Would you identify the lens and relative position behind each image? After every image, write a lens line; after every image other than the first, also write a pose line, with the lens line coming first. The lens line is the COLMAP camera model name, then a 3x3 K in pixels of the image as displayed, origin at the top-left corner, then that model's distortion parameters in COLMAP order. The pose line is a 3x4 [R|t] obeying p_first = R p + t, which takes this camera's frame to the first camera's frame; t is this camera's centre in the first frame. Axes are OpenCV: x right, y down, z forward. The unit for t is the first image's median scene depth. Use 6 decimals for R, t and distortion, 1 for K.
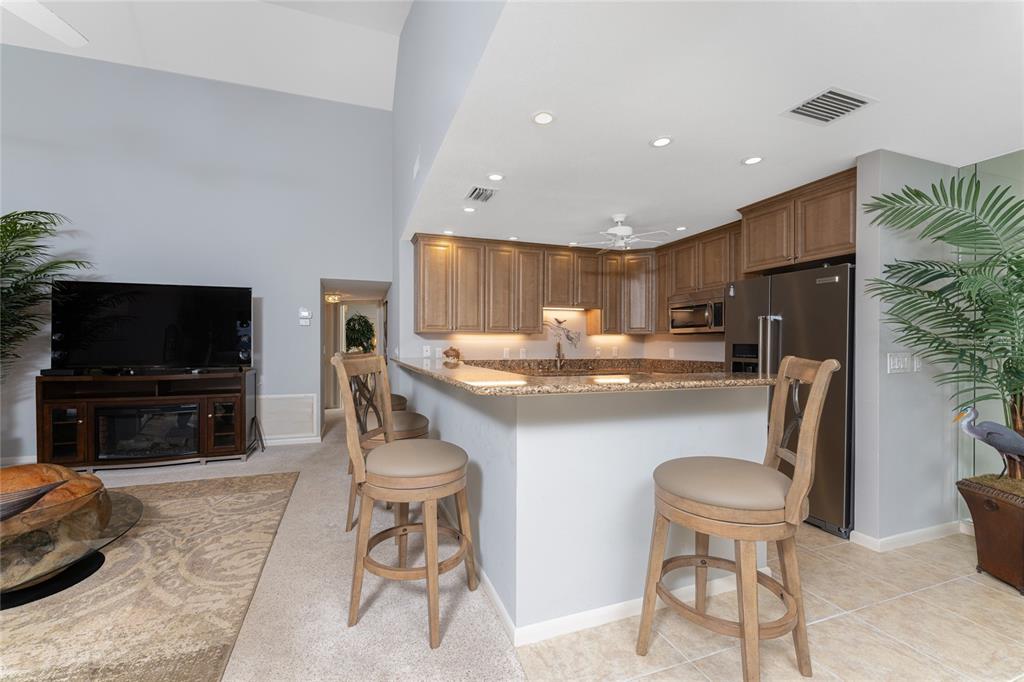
lens RADIAL K [[415.2, 0, 493.5], [0, 415.2, 344.4], [0, 0, 1]] dist [-0.000010, -0.000033]
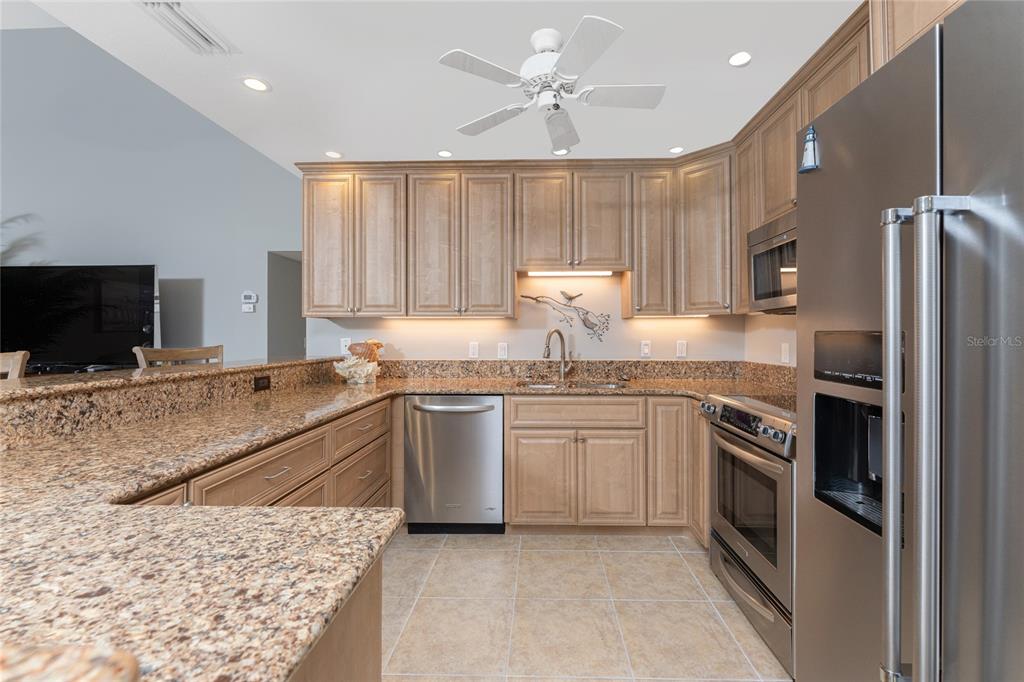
lens RADIAL K [[424.2, 0, 528.7], [0, 424.2, 332.7], [0, 0, 1]] dist [0.000352, -0.000033]
pose [[0.939466, -0.004399, -0.342613, 0.344054], [0.002055, 0.999972, -0.007205, 0.000420], [0.342635, 0.006065, 0.939449, 0.458886]]
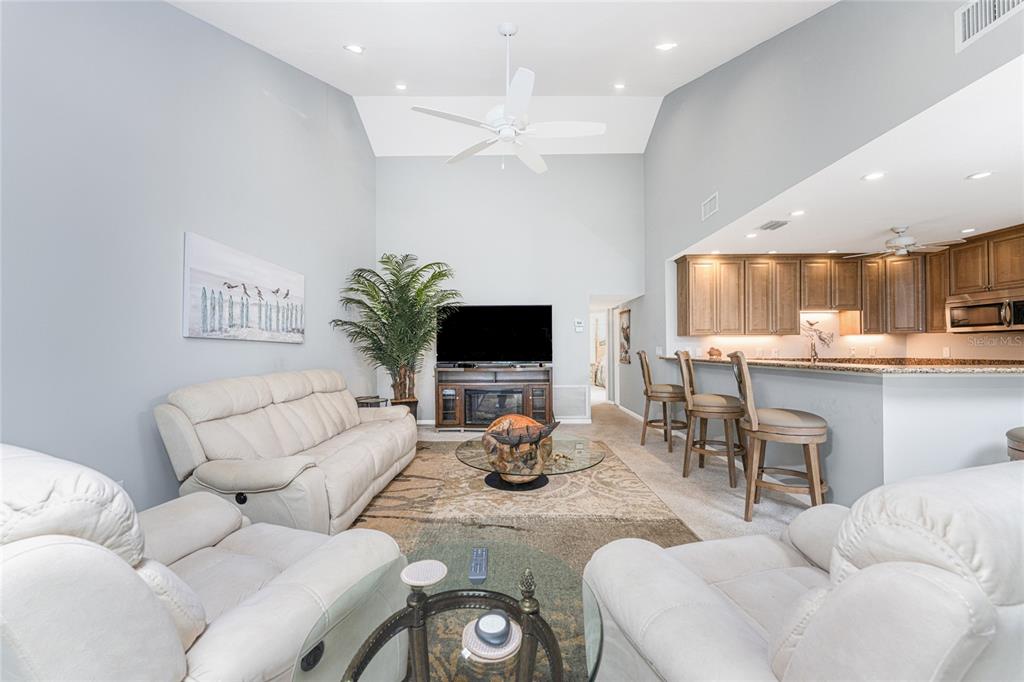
lens RADIAL K [[411.4, 0, 509.8], [0, 411.4, 345.0], [0, 0, 1]] dist [-0.000090, -0.000002]
pose [[0.945197, -0.010485, -0.326332, -0.258693], [0.007984, 0.999928, -0.009001, 0.005027], [0.326403, 0.005902, 0.945212, -0.295230]]
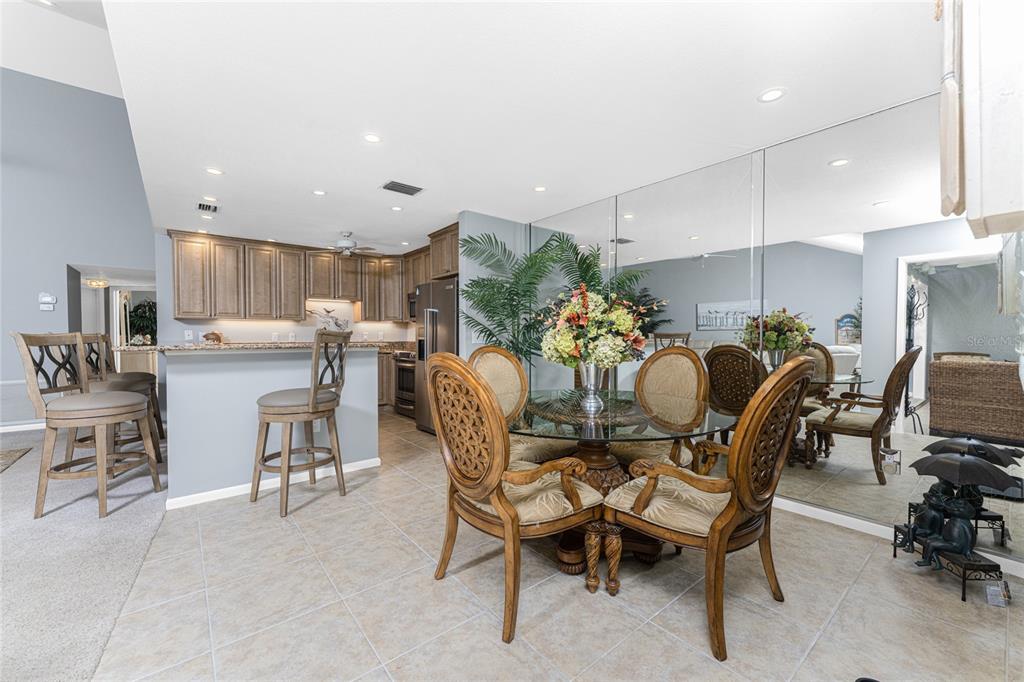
lens RADIAL K [[411.4, 0, 509.8], [0, 411.4, 345.0], [0, 0, 1]] dist [-0.000090, -0.000002]
pose [[0.939922, -0.010934, 0.341214, 0.272111], [0.003128, 0.999721, 0.023419, 0.019022], [-0.341375, -0.020944, 0.939694, -0.336059]]
